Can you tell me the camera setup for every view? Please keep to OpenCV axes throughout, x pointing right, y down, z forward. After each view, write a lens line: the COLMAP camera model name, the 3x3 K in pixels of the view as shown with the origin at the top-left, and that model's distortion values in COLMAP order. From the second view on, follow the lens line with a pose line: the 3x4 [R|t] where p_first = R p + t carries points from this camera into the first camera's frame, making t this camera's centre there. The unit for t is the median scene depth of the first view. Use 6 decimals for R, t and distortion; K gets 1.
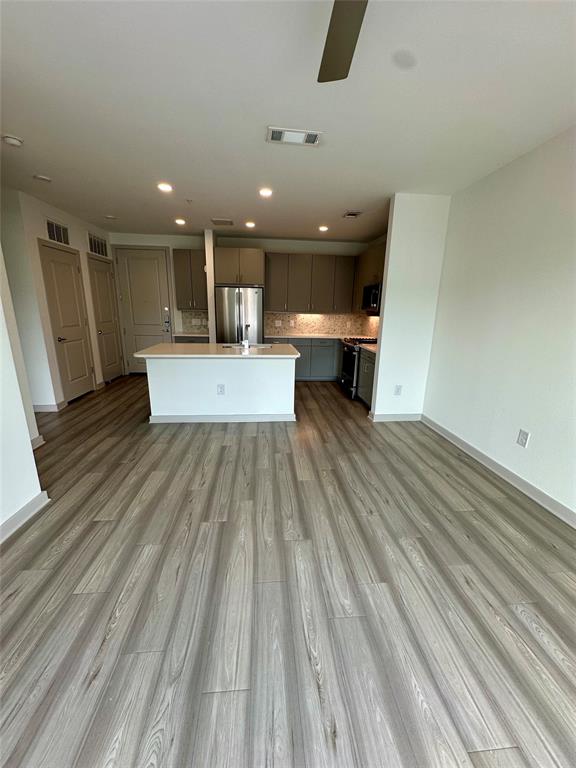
lens RADIAL K [[305.7, 0, 288.0], [0, 305.7, 384.0], [0, 0, 1]] dist [-0.001453, -0.000126]
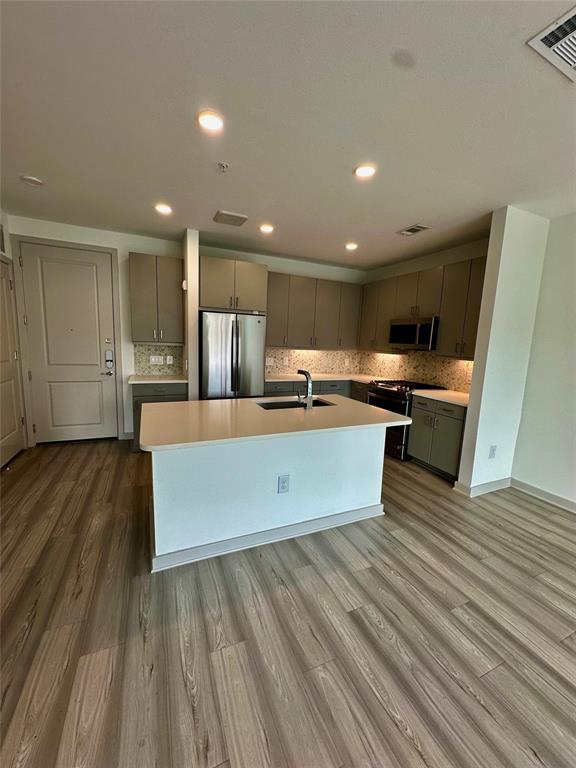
lens RADIAL K [[305.7, 0, 288.0], [0, 305.7, 384.0], [0, 0, 1]] dist [-0.001453, -0.000126]
pose [[0.946602, -0.028570, 0.321135, -0.312948], [0.058585, 0.994725, -0.084196, -0.096926], [-0.317036, 0.098514, 0.943283, 0.343510]]
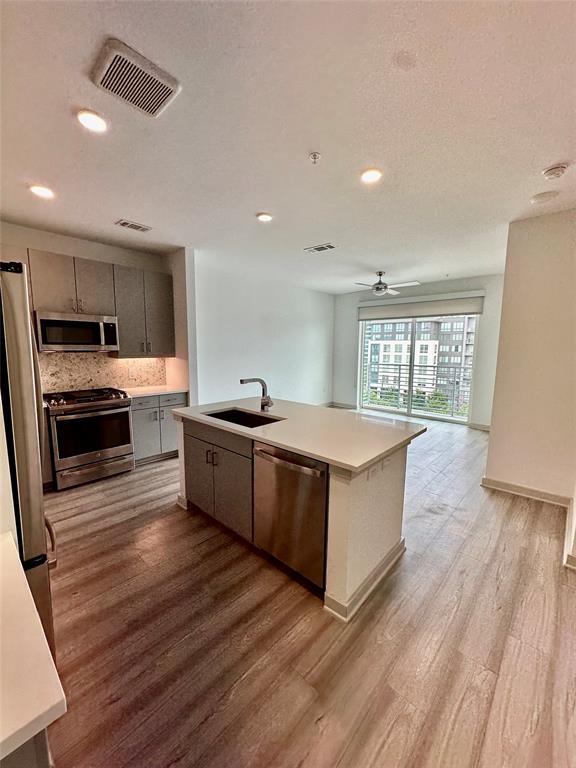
lens RADIAL K [[305.7, 0, 288.0], [0, 305.7, 384.0], [0, 0, 1]] dist [-0.001453, -0.000126]
pose [[-0.670344, -0.118795, 0.732480, -0.552977], [0.158663, 0.941329, 0.297869, -0.306141], [-0.724890, 0.315892, -0.612166, 1.130725]]
